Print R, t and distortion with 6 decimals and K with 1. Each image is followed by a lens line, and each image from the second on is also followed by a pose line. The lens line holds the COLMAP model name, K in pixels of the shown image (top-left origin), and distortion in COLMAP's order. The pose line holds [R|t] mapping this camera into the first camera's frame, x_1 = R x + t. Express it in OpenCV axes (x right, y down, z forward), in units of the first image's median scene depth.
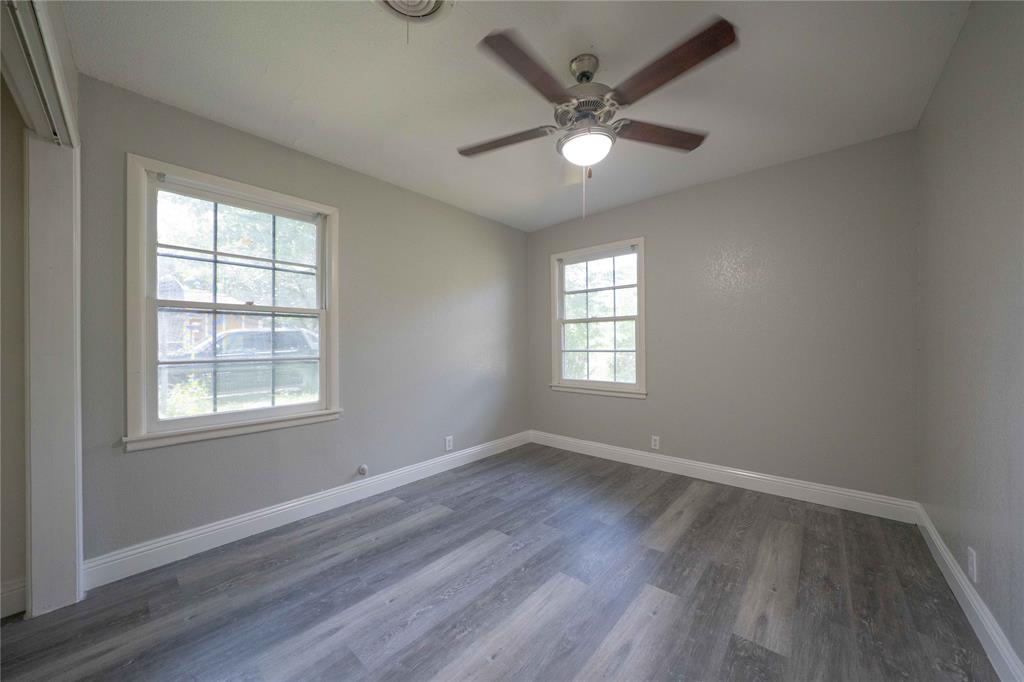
lens RADIAL K [[349.8, 0, 512.0], [0, 349.8, 341.0], [0, 0, 1]] dist [-0.032220, 0.006517]
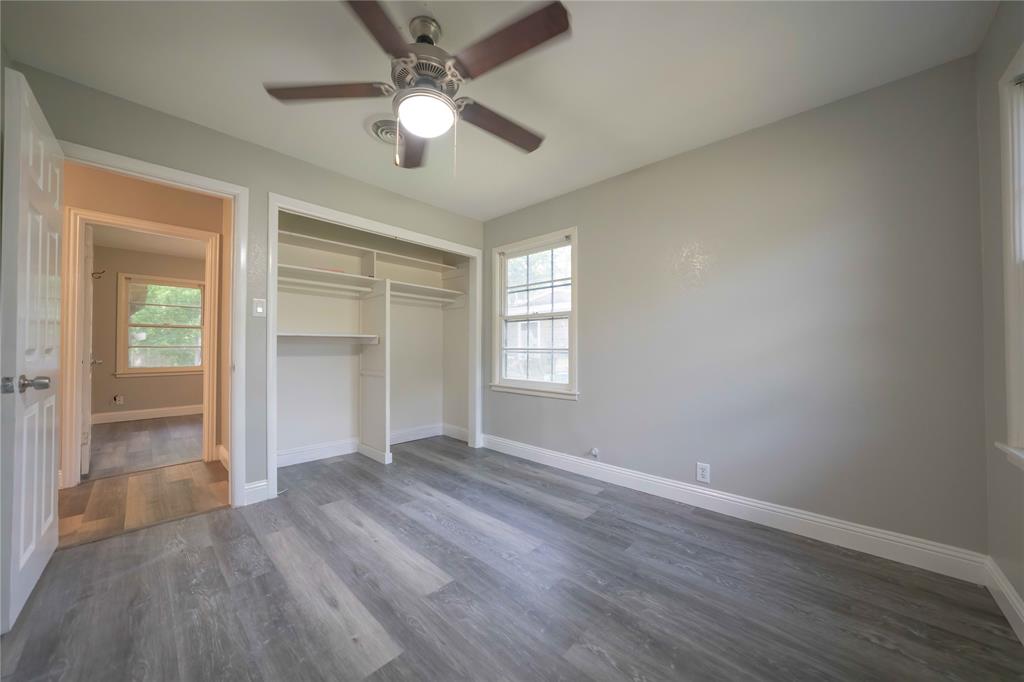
lens RADIAL K [[349.8, 0, 512.0], [0, 349.8, 341.0], [0, 0, 1]] dist [-0.032220, 0.006517]
pose [[-0.008148, -0.008940, -0.999927, 0.766637], [0.004914, 0.999948, -0.008980, 0.030514], [0.999955, -0.004987, -0.008104, 0.842800]]
